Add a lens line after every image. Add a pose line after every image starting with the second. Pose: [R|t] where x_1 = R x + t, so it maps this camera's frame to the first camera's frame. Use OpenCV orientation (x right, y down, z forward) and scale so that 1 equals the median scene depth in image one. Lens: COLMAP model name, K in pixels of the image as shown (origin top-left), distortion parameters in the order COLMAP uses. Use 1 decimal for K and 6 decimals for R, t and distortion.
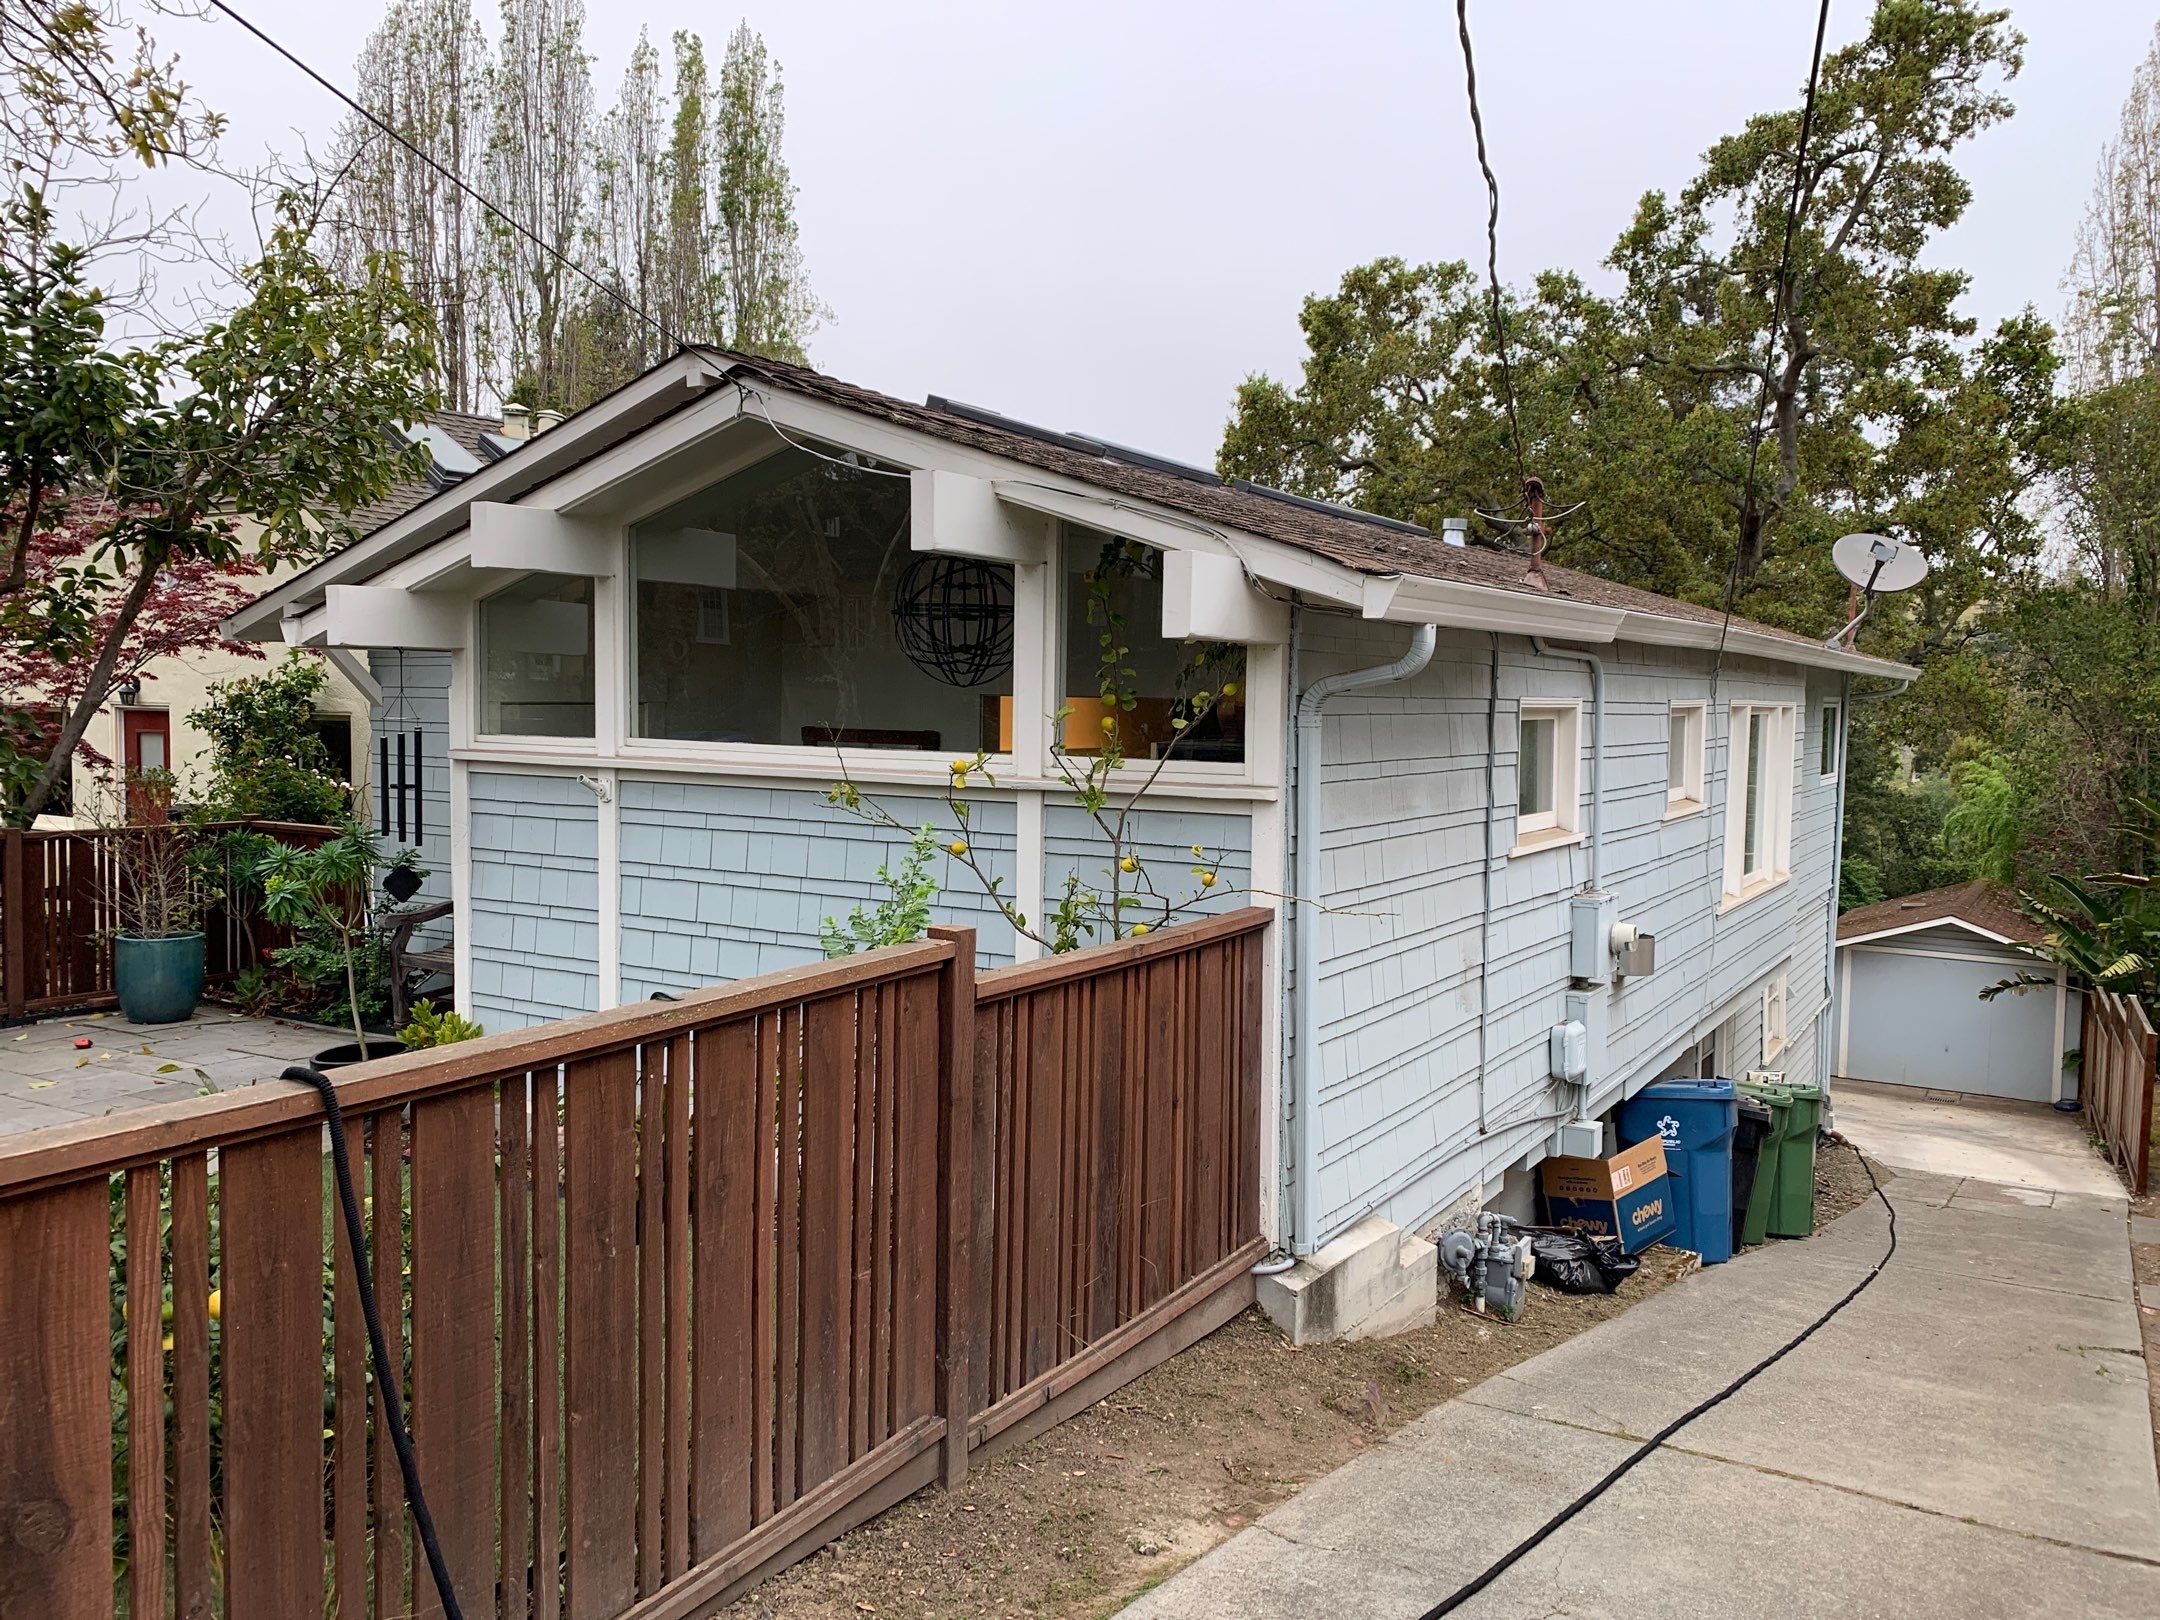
lens RADIAL K [[1646.7, 0, 1076.8], [0, 1646.7, 807.9], [0, 0, 1]] dist [0.025400, -0.016783]
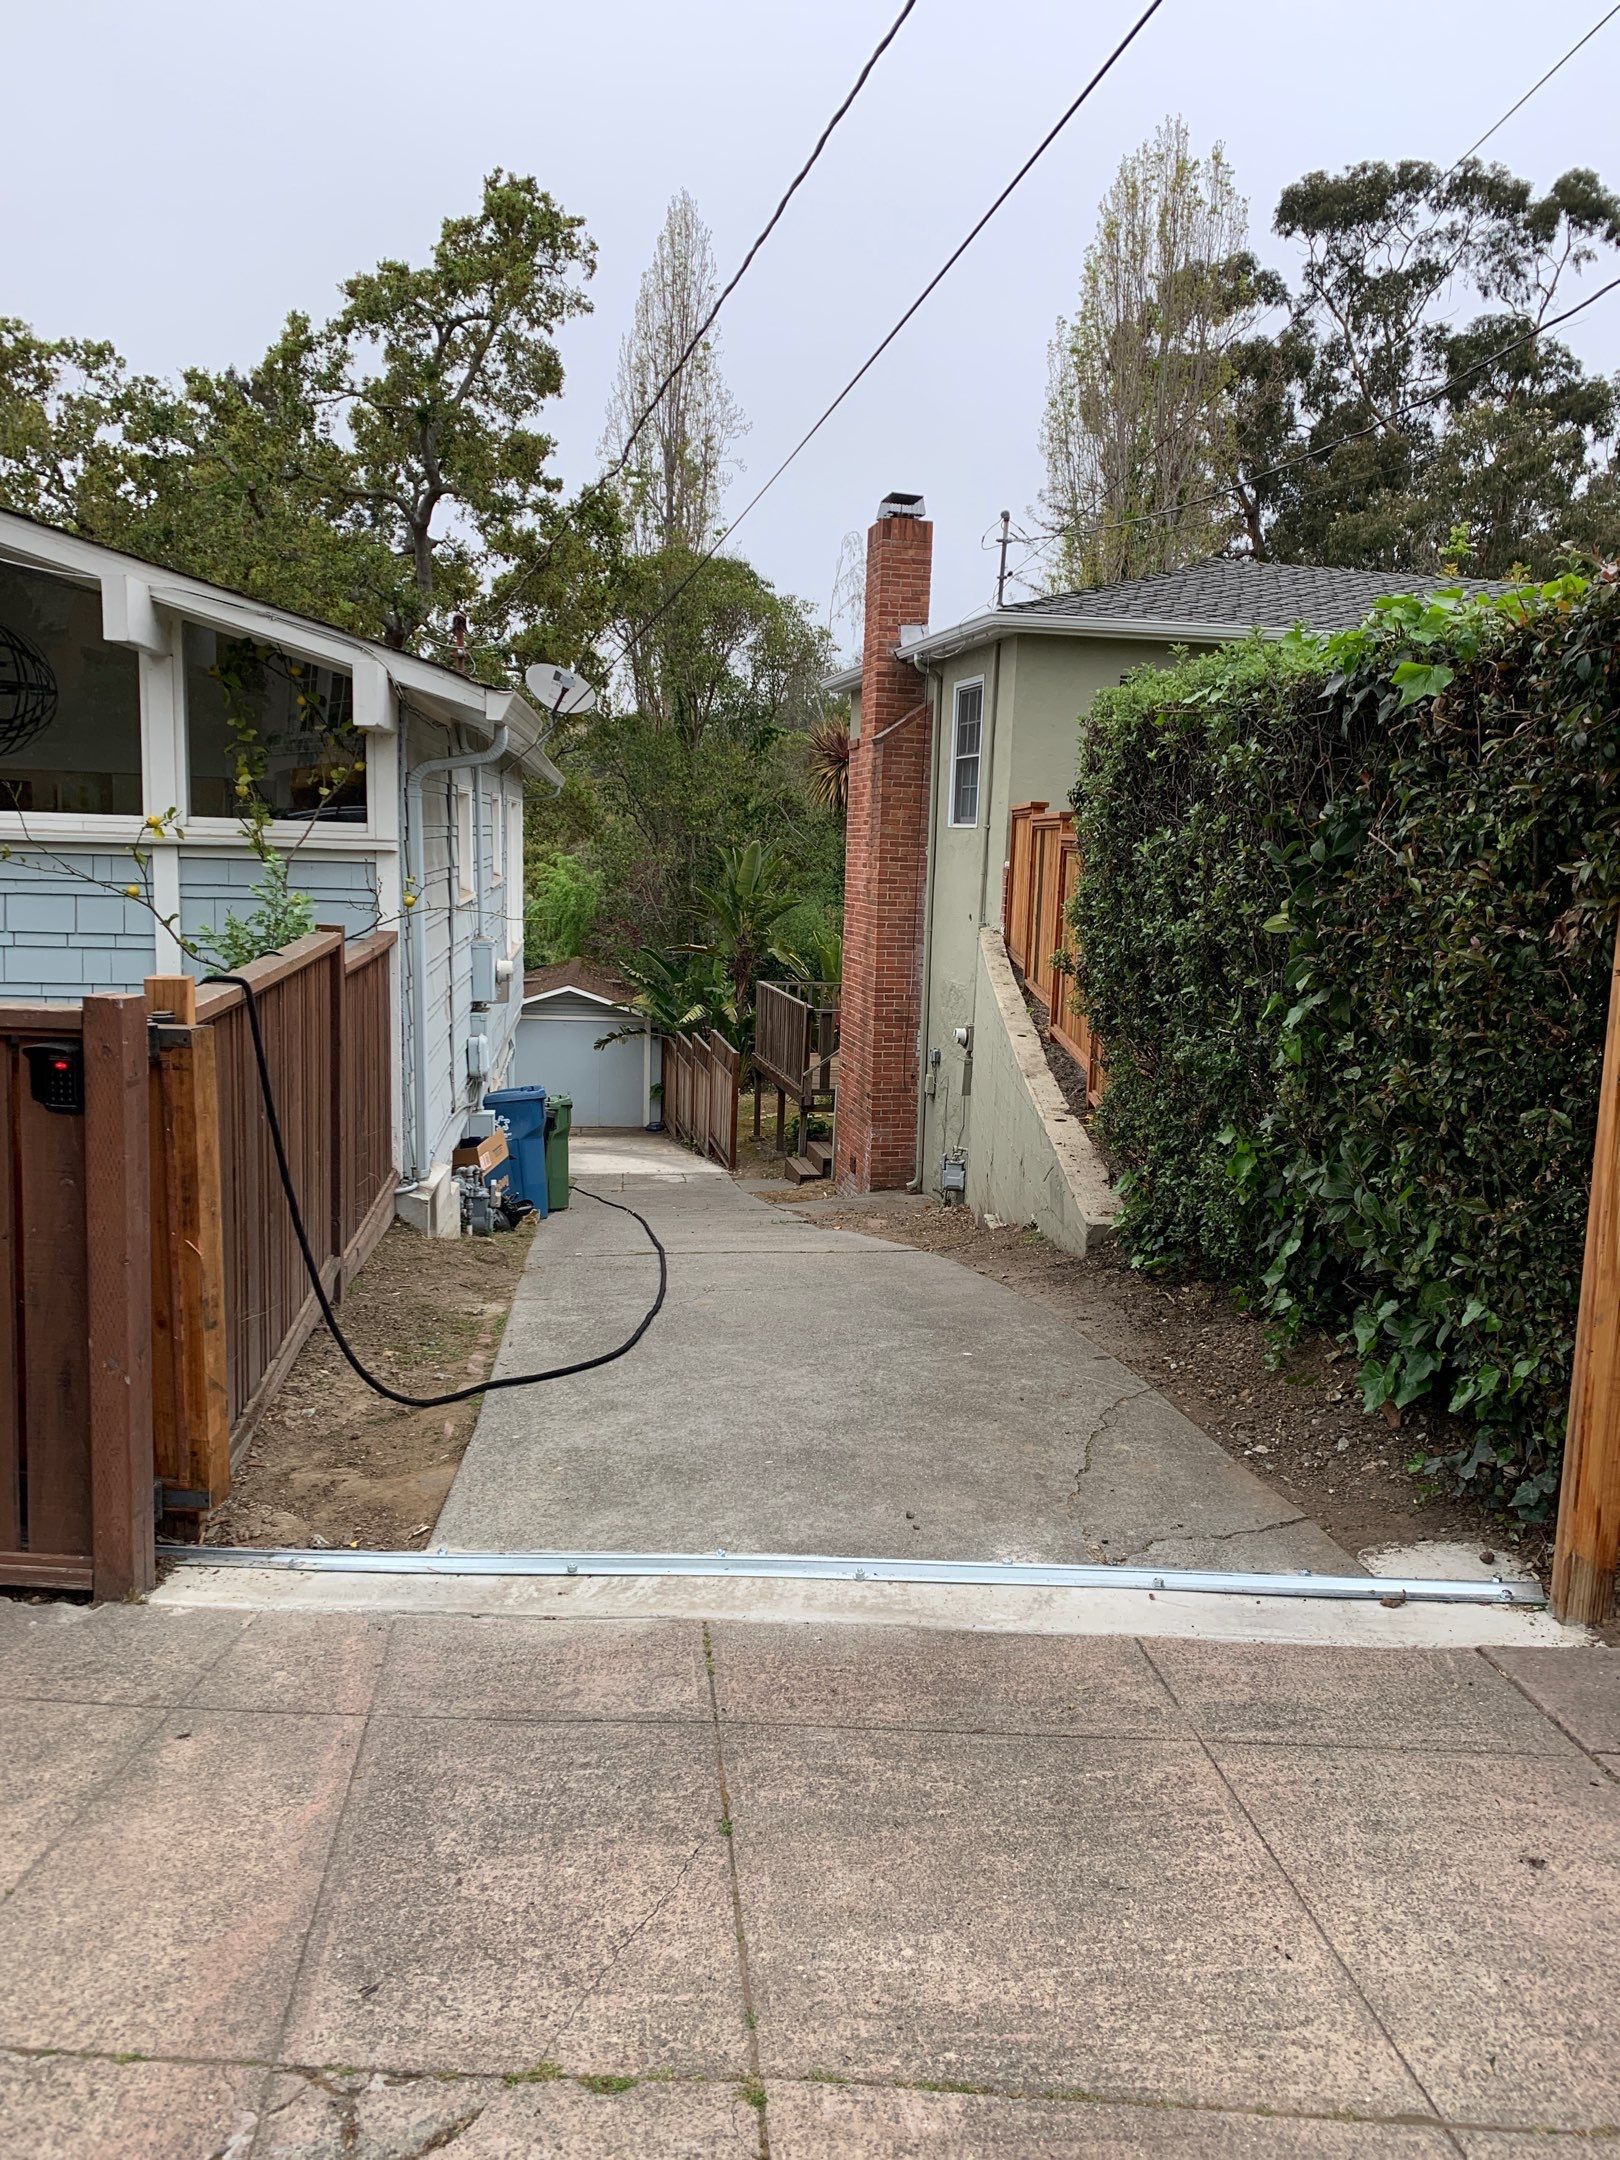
lens RADIAL K [[1646.7, 0, 817.6], [0, 1646.7, 1083.4], [0, 0, 1]] dist [0.025400, -0.016783]
pose [[0.775188, -0.086629, 0.625762, -0.103520], [0.023075, 0.993775, 0.108990, 0.009982], [-0.631309, -0.070049, 0.772362, -0.063327]]
